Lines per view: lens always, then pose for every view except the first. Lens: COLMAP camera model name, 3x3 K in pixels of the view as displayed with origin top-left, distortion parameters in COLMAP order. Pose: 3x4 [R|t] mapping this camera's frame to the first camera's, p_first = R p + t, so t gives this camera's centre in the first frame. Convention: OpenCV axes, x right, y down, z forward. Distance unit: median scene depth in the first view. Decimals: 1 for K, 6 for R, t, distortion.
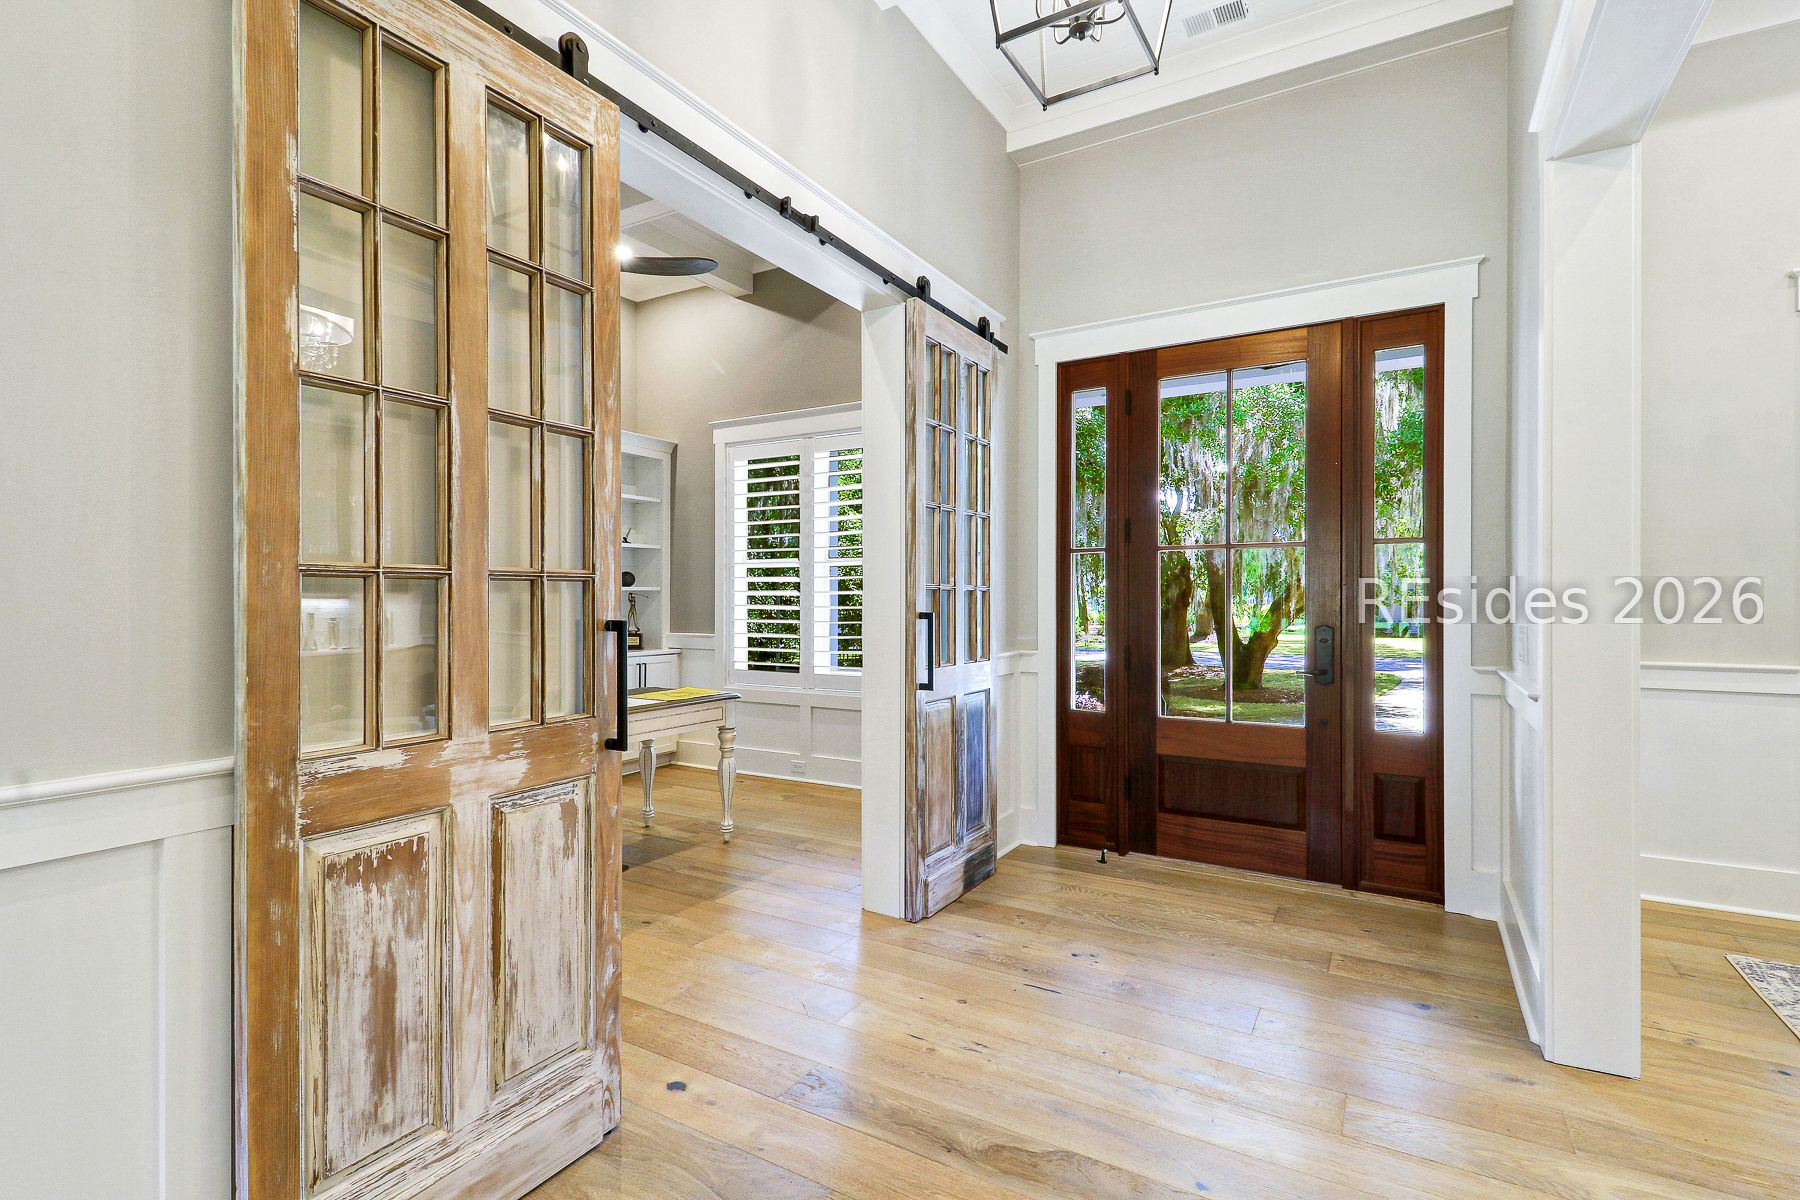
lens RADIAL K [[855.9, 0, 899.7], [0, 855.9, 603.2], [0, 0, 1]] dist [0.012397, 0.000051]
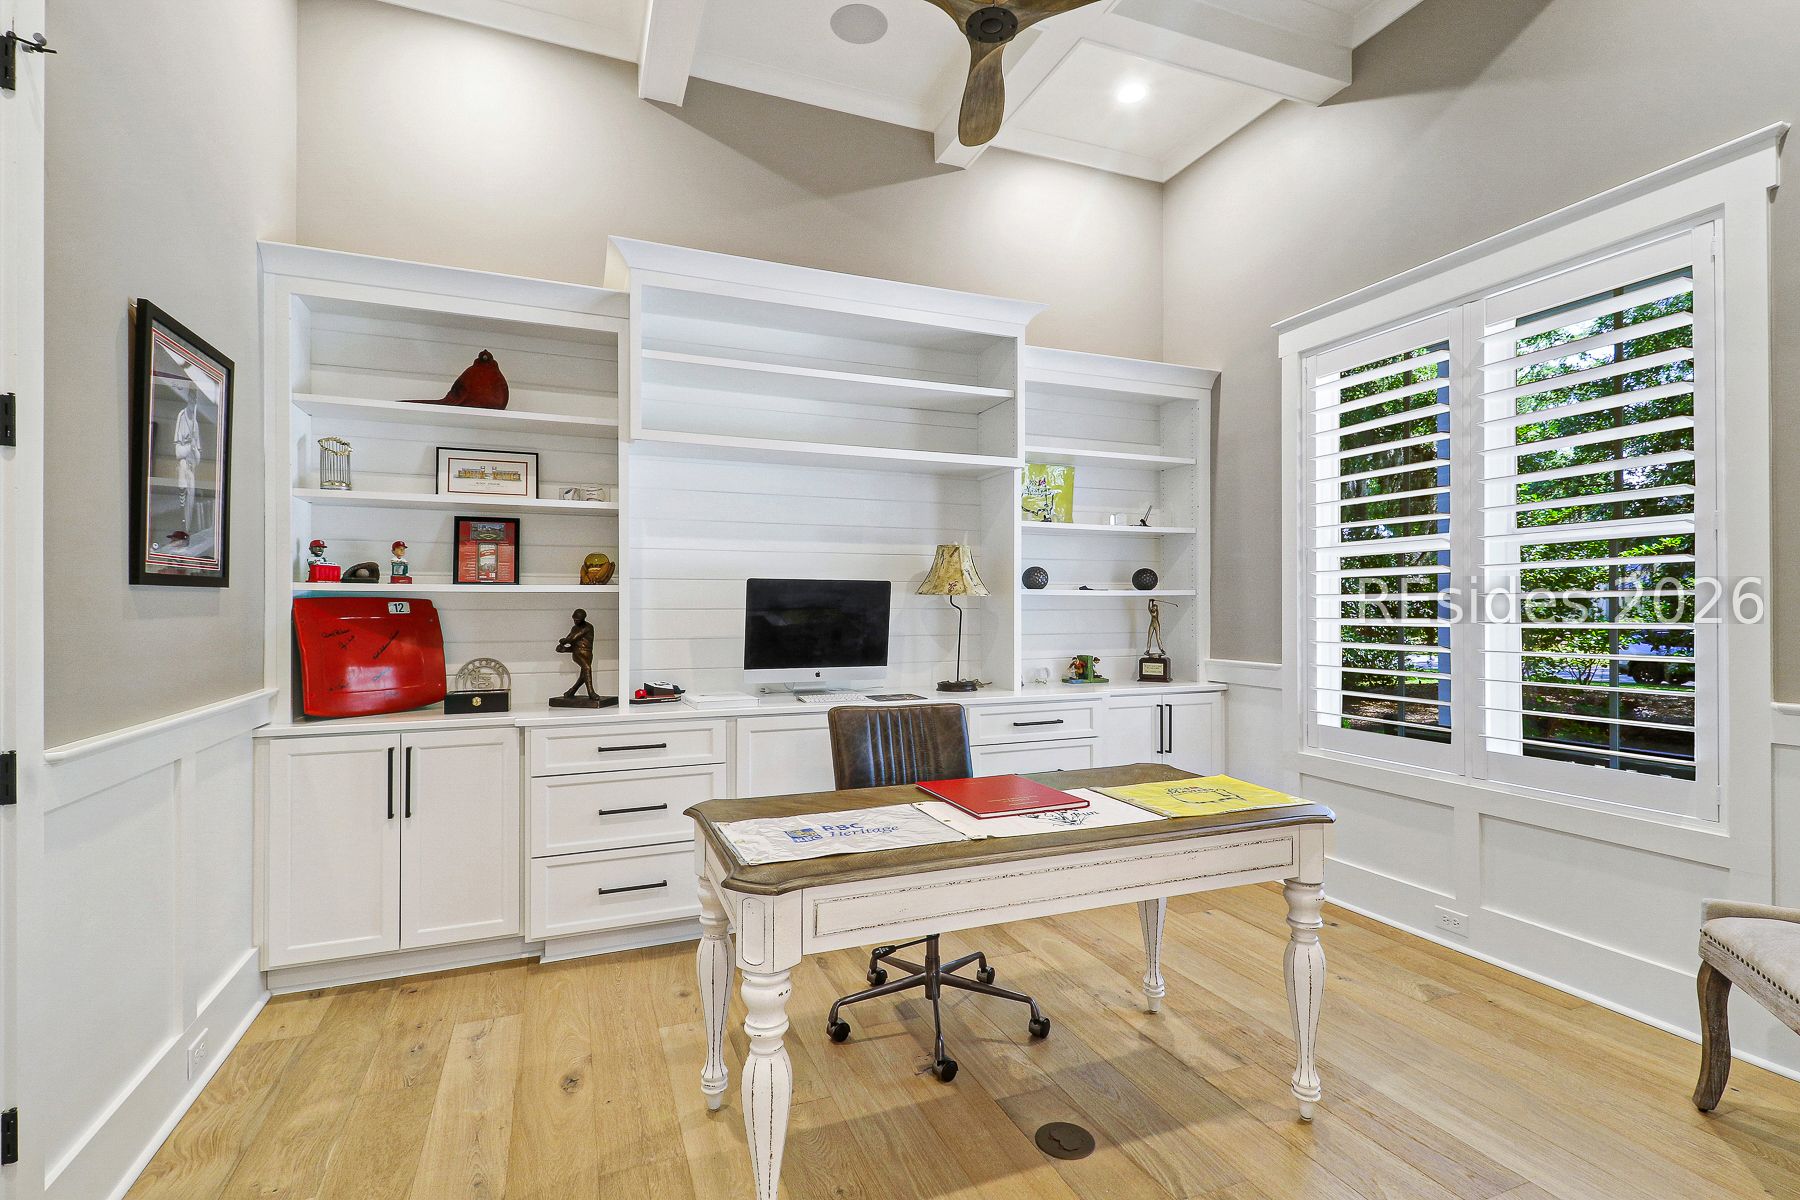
lens RADIAL K [[855.9, 0, 901.6], [0, 855.9, 603.0], [0, 0, 1]] dist [0.012397, 0.000051]
pose [[0.801548, -0.007671, -0.597881, -0.065949], [0.004054, 0.999964, -0.007396, -0.004635], [0.597916, 0.003505, 0.801551, 0.341109]]
